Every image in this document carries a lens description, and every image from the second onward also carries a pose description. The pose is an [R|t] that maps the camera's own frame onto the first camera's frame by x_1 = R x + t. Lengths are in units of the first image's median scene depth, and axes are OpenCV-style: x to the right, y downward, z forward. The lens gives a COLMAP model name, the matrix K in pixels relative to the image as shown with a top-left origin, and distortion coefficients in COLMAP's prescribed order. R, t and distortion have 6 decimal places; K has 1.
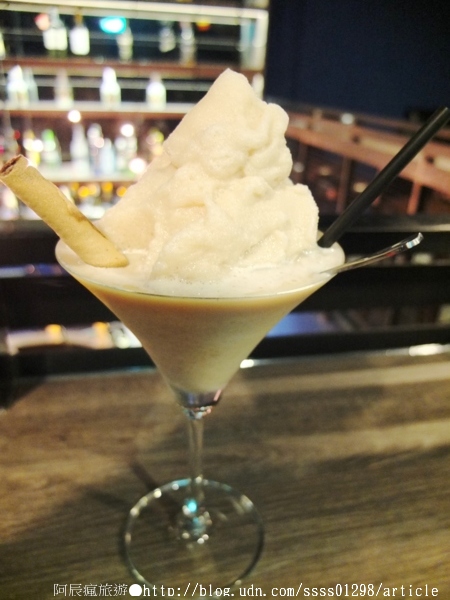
lens RADIAL K [[474.4, 0, 225.0], [0, 474.4, 300.0], [0, 0, 1]] dist [-0.039876, 0.103920]
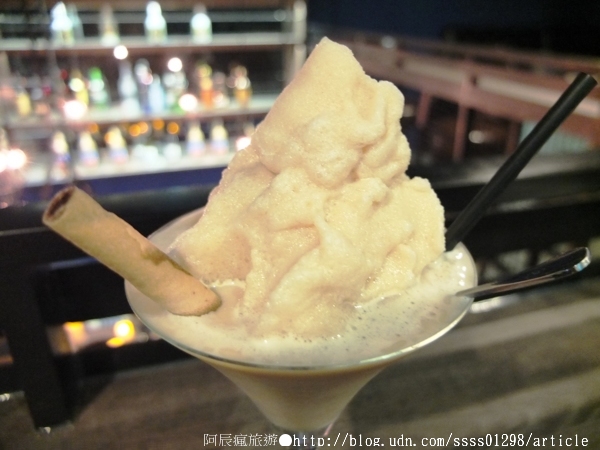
lens RADIAL K [[458.8, 0, 289.8], [0, 458.8, 240.7], [0, 0, 1]] dist [-0.009350, -0.005050]
pose [[0.998465, -0.049413, 0.025003, -0.095066], [0.048450, 0.998111, 0.037763, -0.187560], [-0.026822, -0.036494, 0.998974, 0.222291]]
